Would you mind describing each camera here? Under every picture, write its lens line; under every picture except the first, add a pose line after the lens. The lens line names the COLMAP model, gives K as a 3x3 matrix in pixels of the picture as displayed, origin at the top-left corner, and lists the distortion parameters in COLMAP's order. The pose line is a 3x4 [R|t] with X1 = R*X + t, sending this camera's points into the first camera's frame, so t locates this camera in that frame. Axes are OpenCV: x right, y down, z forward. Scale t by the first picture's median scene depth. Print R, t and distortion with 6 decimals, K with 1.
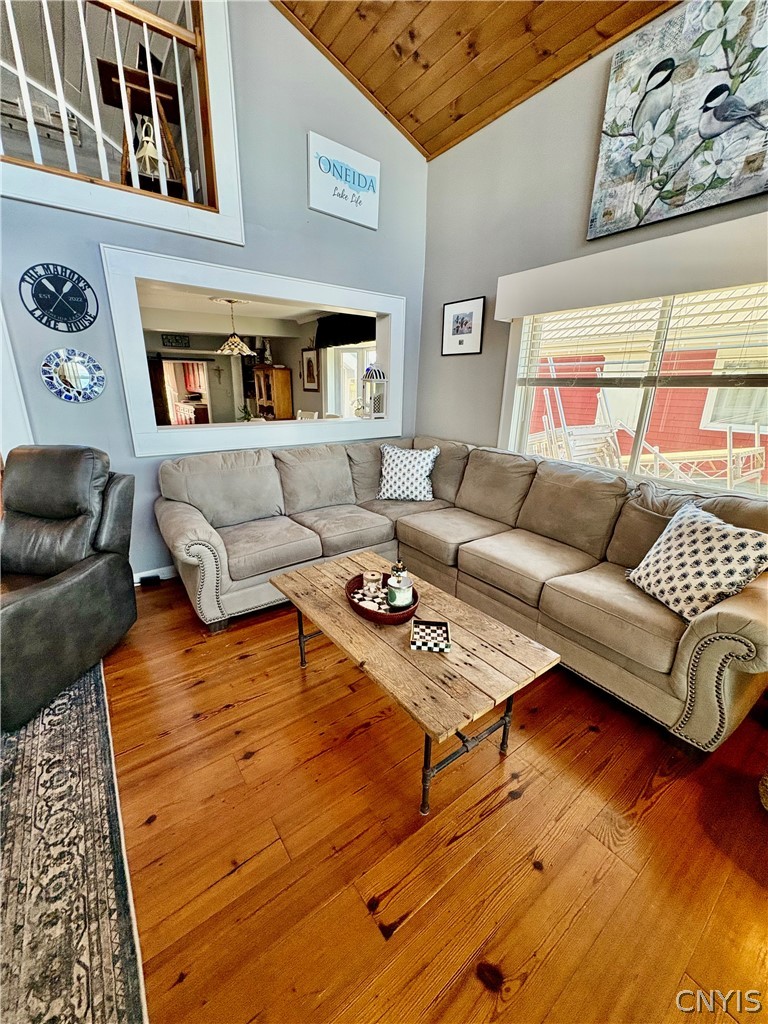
lens RADIAL K [[409.0, 0, 393.5], [0, 409.0, 510.3], [0, 0, 1]] dist [0.002188, -0.000222]
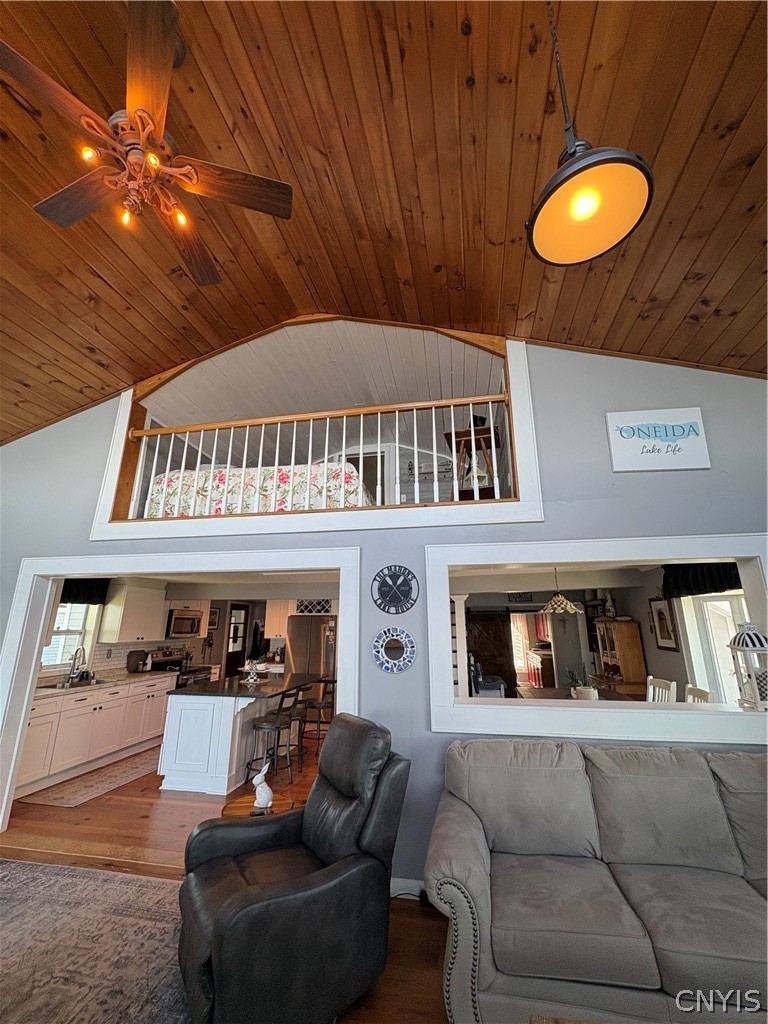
lens RADIAL K [[409.0, 0, 383.5], [0, 409.0, 506.6], [0, 0, 1]] dist [0.002188, -0.000222]
pose [[0.672868, -0.216282, -0.707439, 0.117588], [-0.206559, 0.863340, -0.460410, -0.132479], [0.710339, 0.455924, 0.536239, 0.157671]]
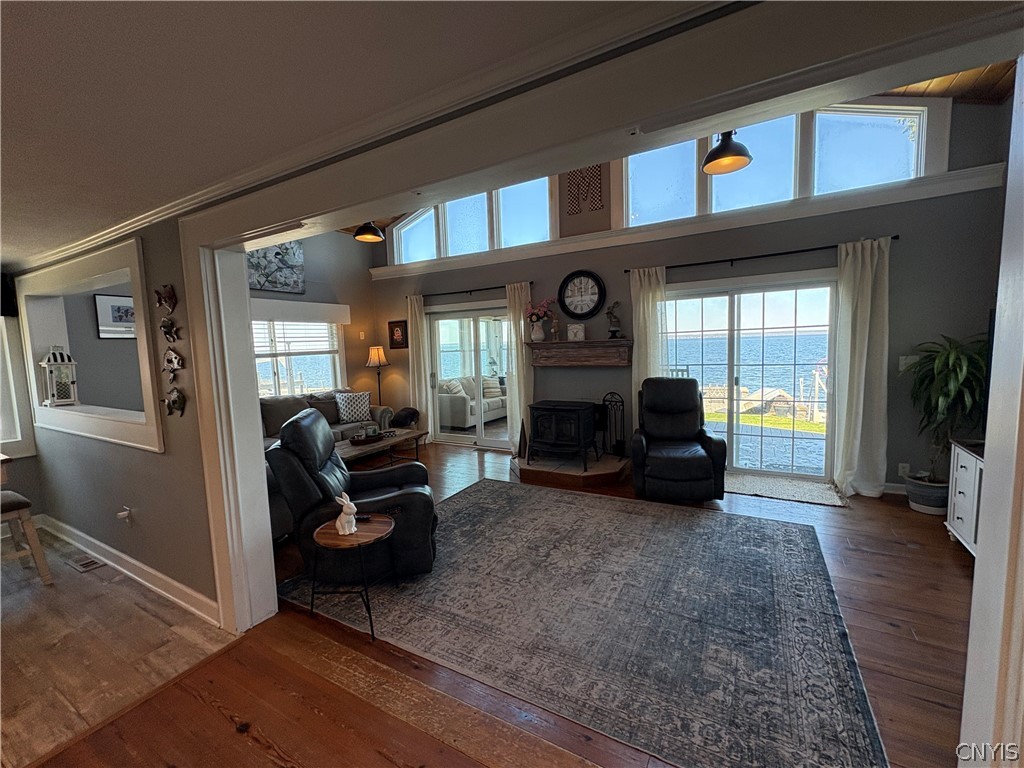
lens RADIAL K [[409.0, 0, 514.6], [0, 409.0, 385.3], [0, 0, 1]] dist [0.002188, -0.000222]
pose [[-0.403332, -0.089703, 0.910646, -1.962970], [0.295993, 0.928891, 0.222598, -0.281064], [-0.865859, 0.359326, -0.348100, 0.734625]]
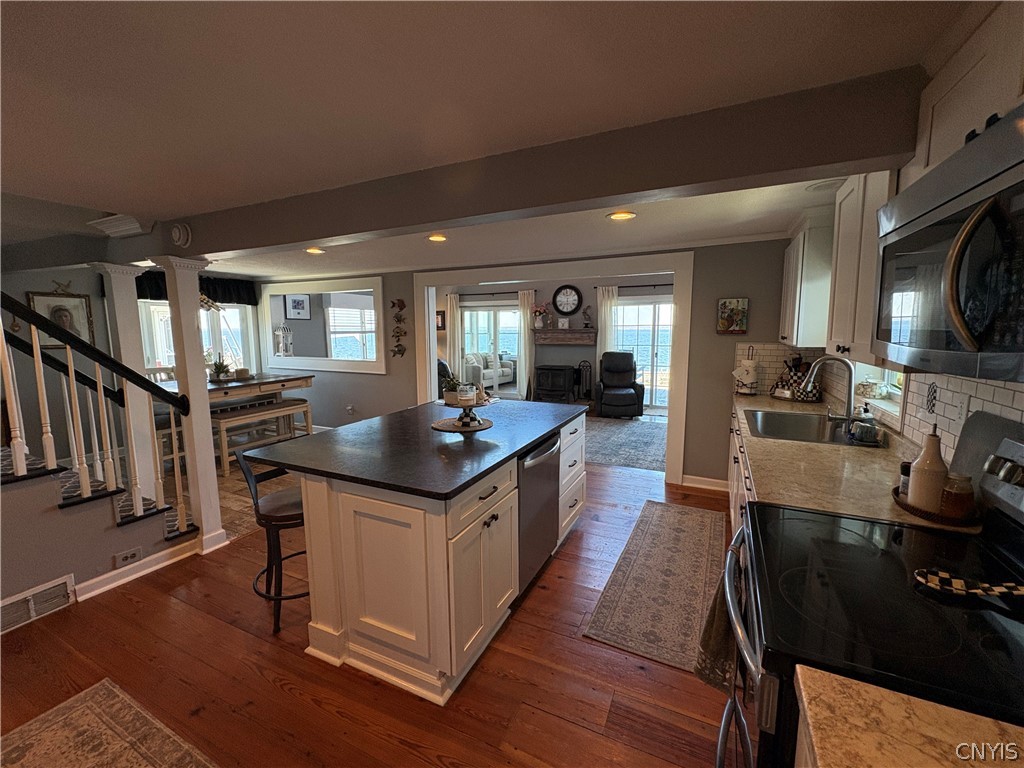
lens RADIAL K [[409.0, 0, 515.7], [0, 409.0, 383.1], [0, 0, 1]] dist [0.002188, -0.000222]
pose [[-0.474919, -0.124327, 0.871203, -2.952575], [0.256580, 0.927397, 0.272216, -0.531226], [-0.841795, 0.352814, -0.408539, 1.502923]]
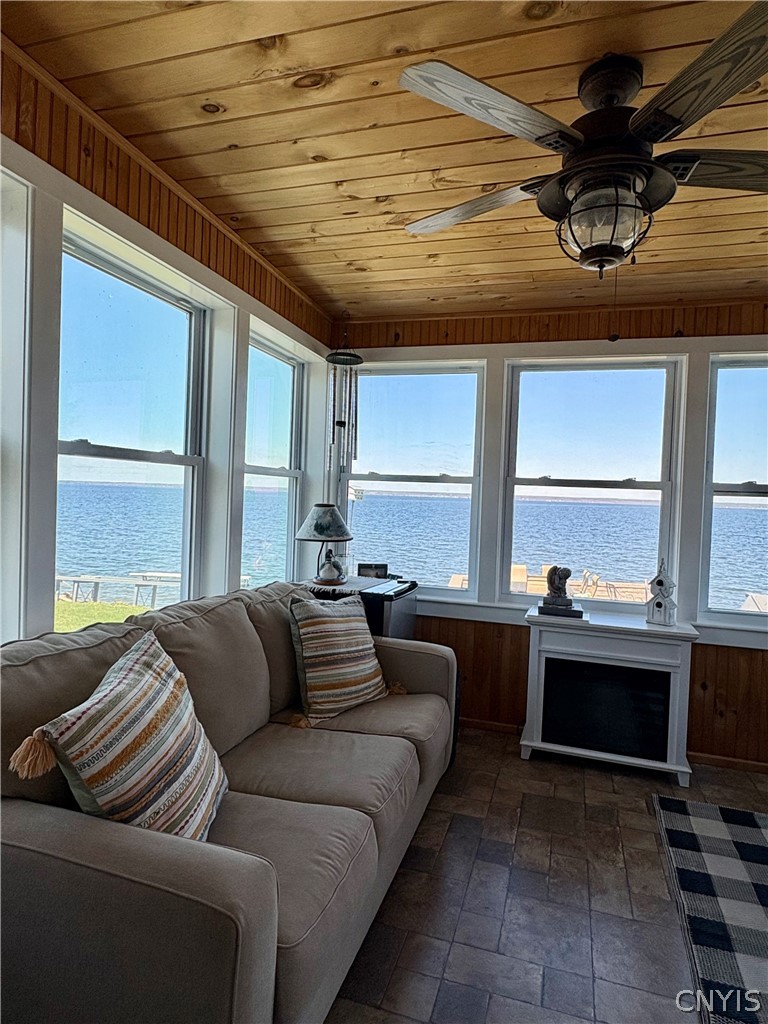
lens RADIAL K [[593.6, 0, 386.9], [0, 593.6, 511.8], [0, 0, 1]] dist [0.008150, -0.001074]
pose [[-0.594069, -0.055971, 0.802465, 0.539595], [0.193054, 0.958502, 0.209773, 0.042700], [-0.780905, 0.279538, -0.558610, 0.104626]]
